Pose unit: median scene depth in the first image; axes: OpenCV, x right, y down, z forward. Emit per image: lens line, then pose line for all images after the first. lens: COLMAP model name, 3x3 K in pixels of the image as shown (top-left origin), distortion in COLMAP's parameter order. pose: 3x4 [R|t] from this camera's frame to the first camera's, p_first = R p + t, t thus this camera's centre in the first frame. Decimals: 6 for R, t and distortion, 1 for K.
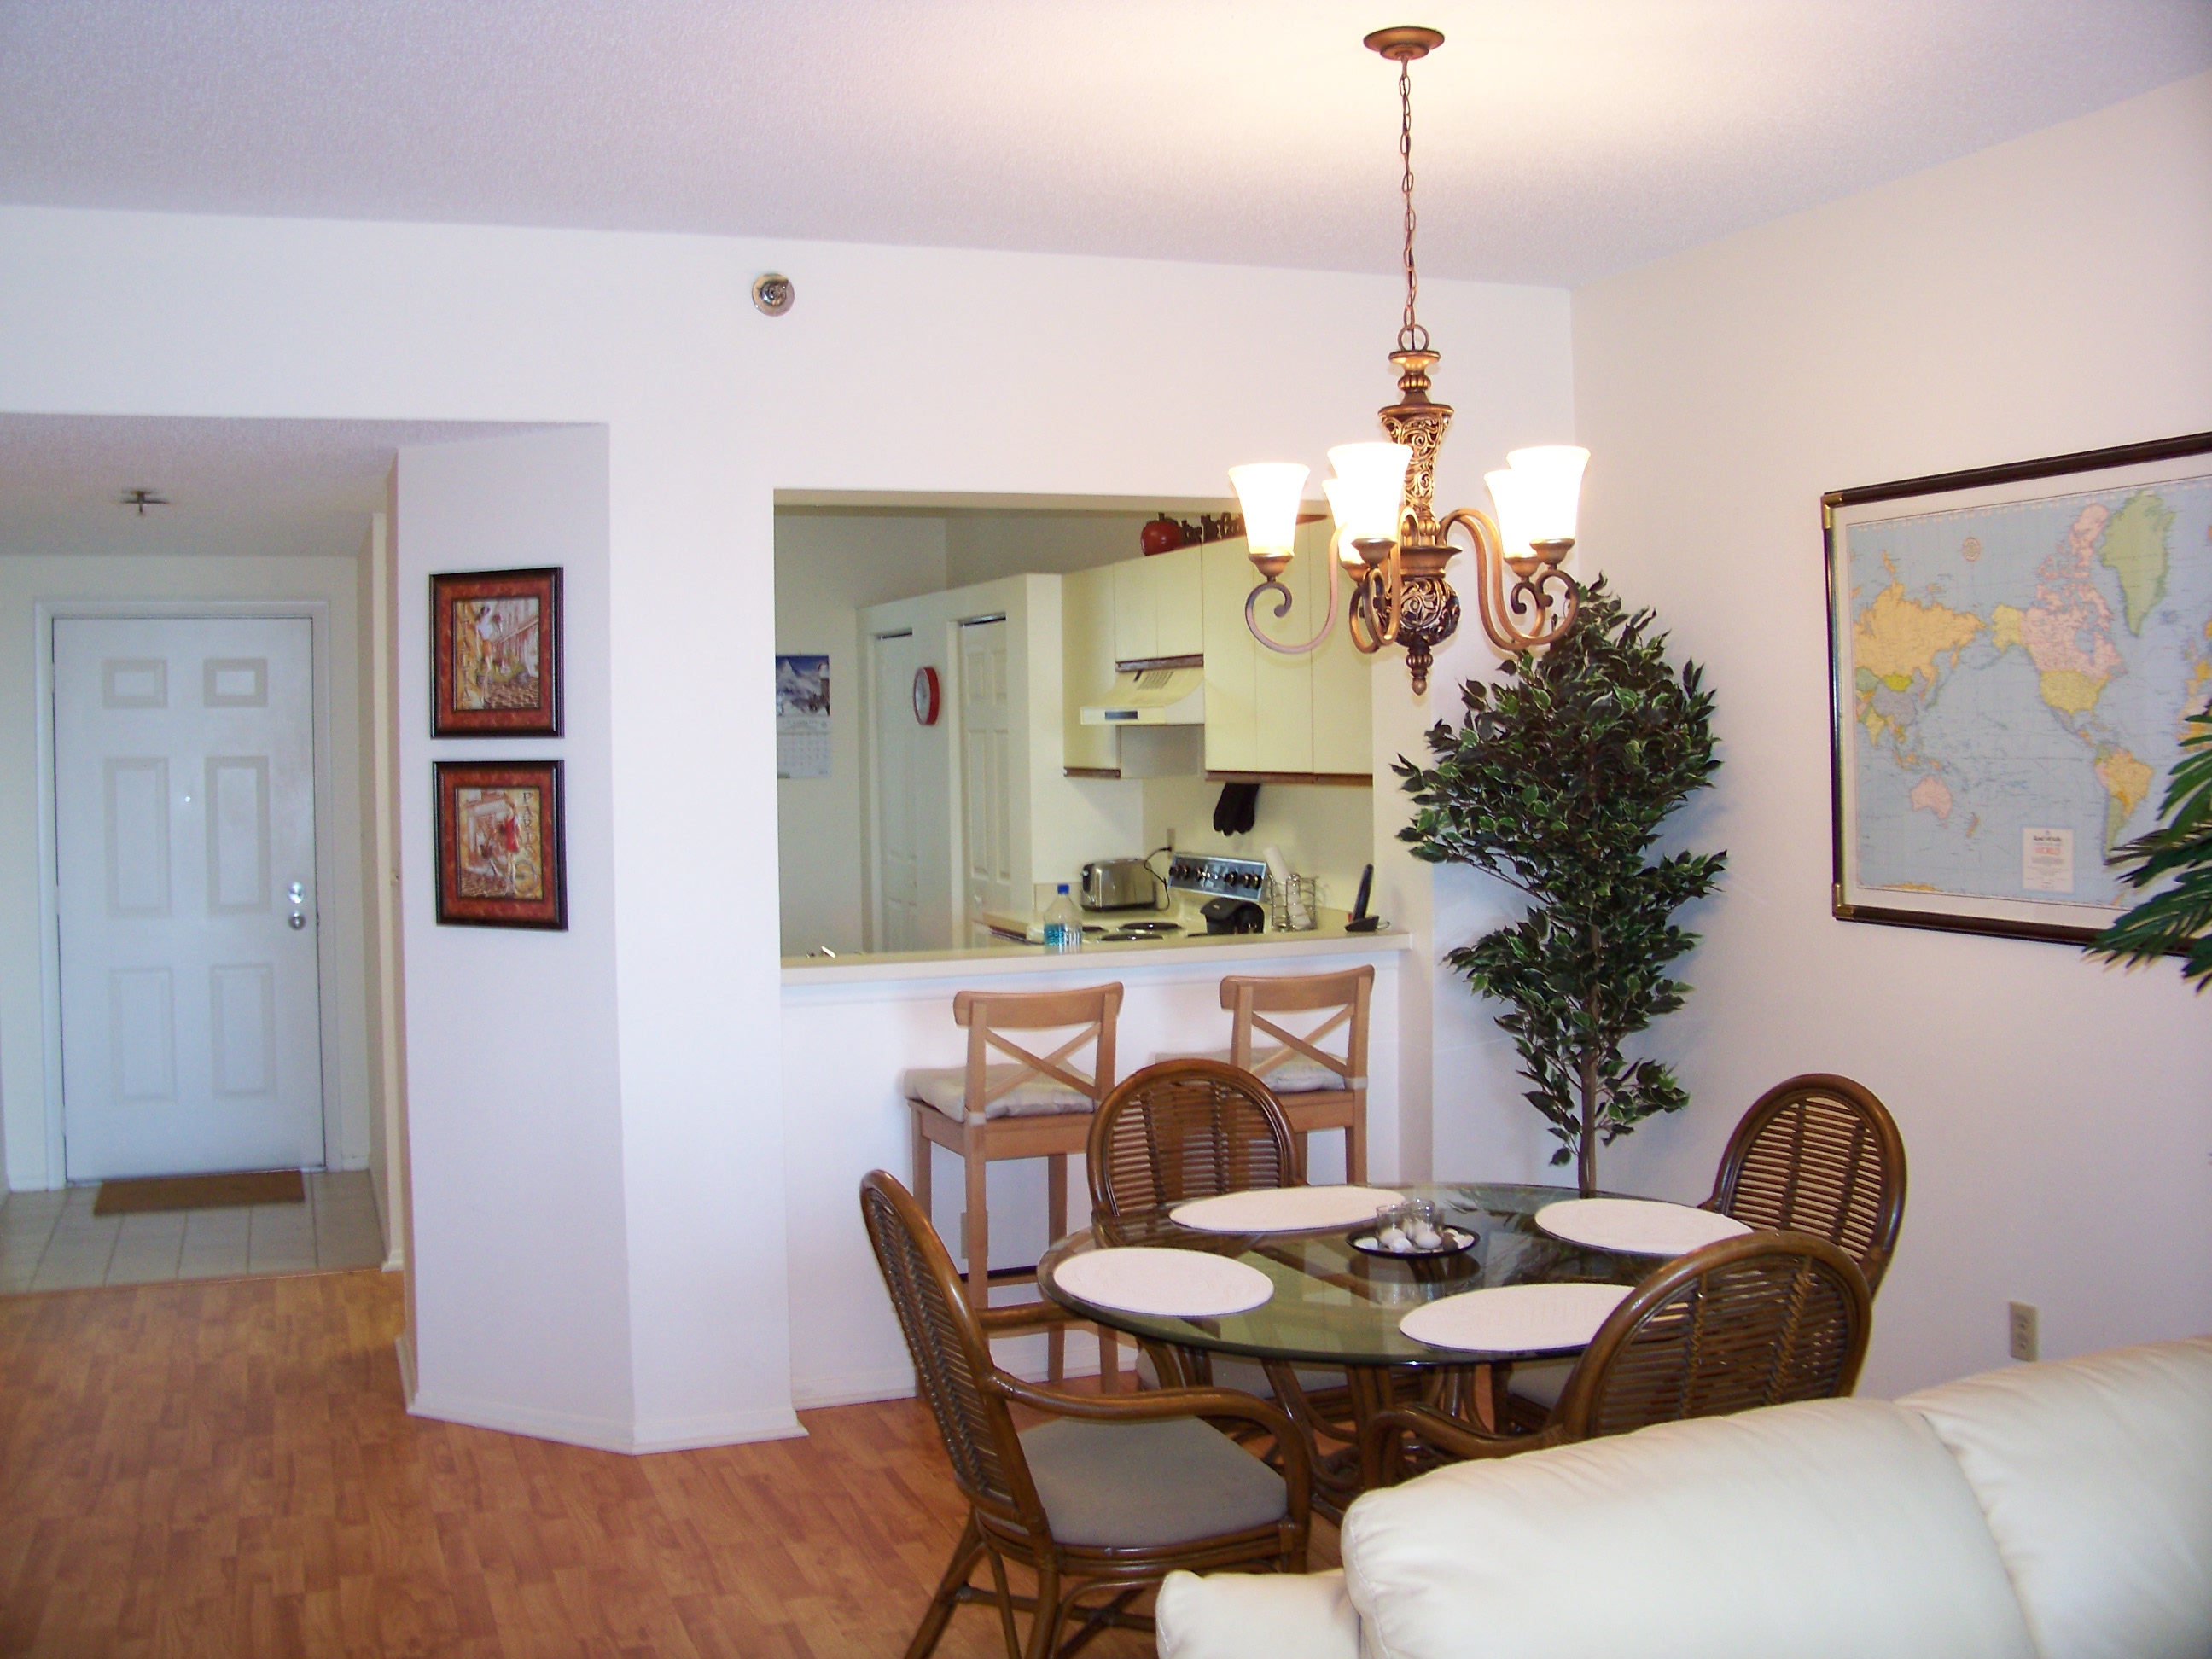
lens RADIAL K [[2210.6, 0, 1107.4], [0, 2210.6, 828.8], [0, 0, 1]] dist [-0.129806, 0.000000]
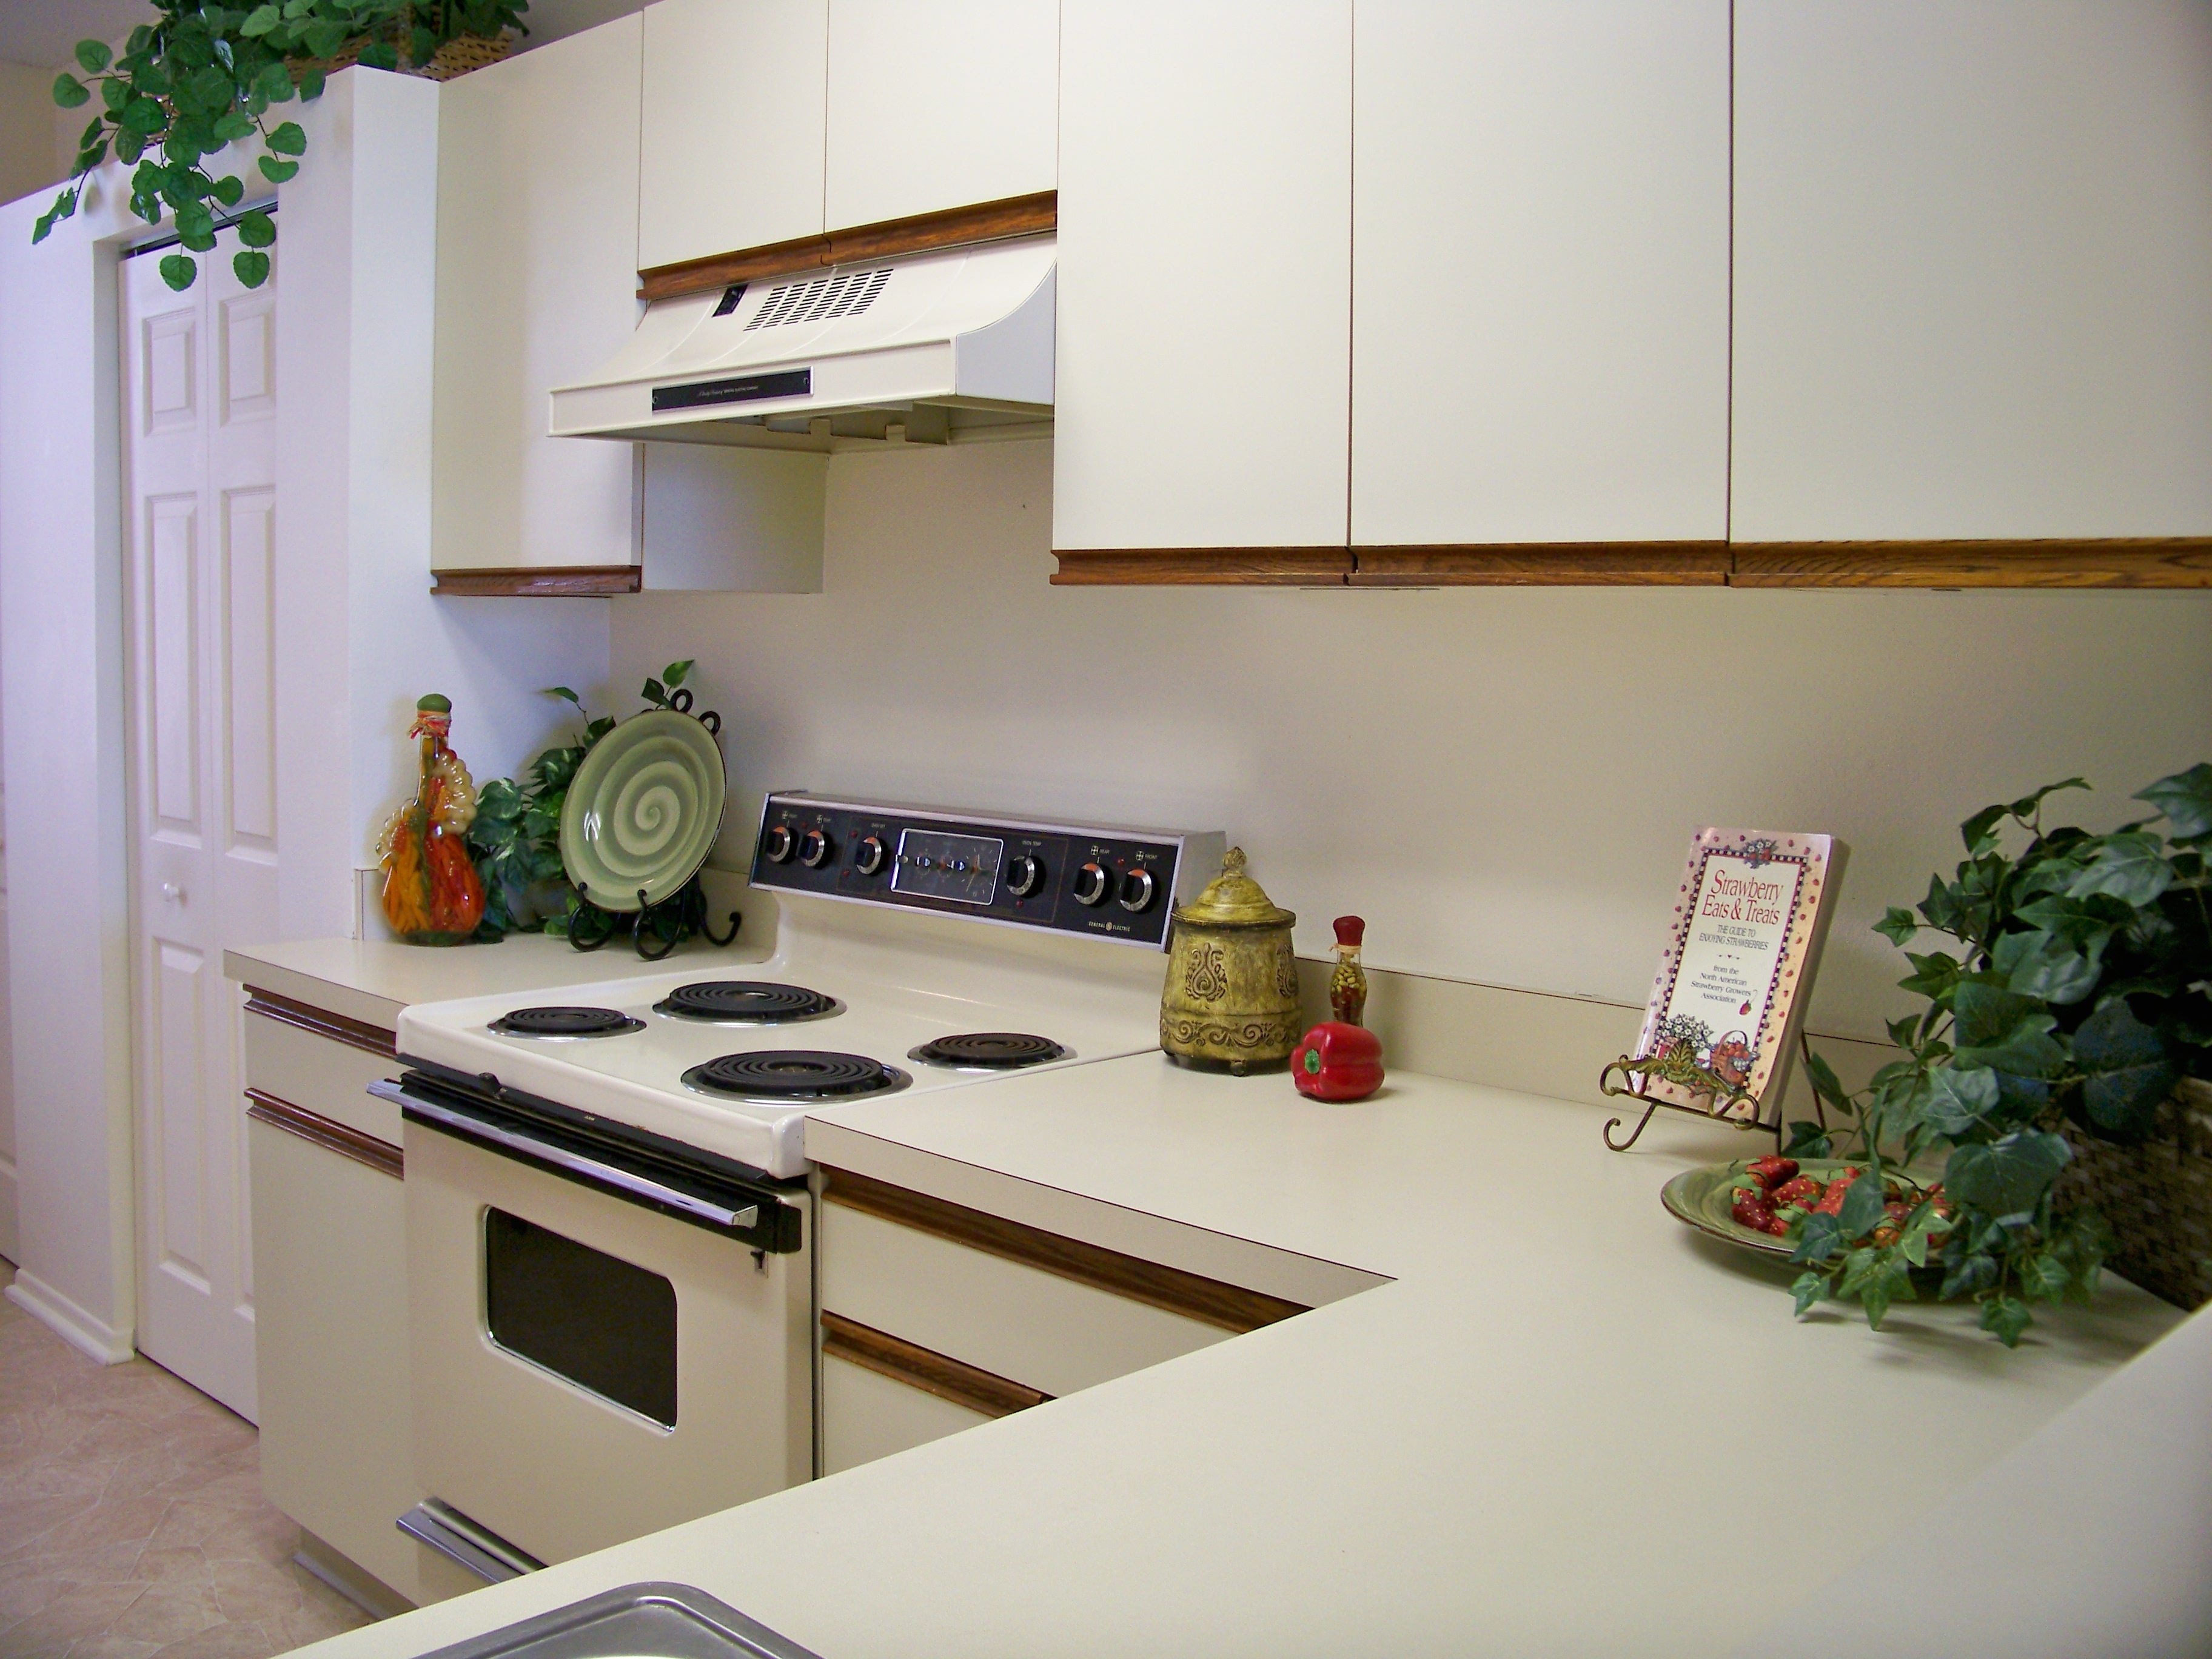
lens RADIAL K [[2210.6, 0, 1104.9], [0, 2210.6, 829.7], [0, 0, 1]] dist [-0.129806, 0.000000]
pose [[0.915911, -0.003345, 0.401367, -0.074426], [-0.014862, 0.998997, 0.042240, -0.000088], [-0.401106, -0.044653, 0.914943, 0.670692]]
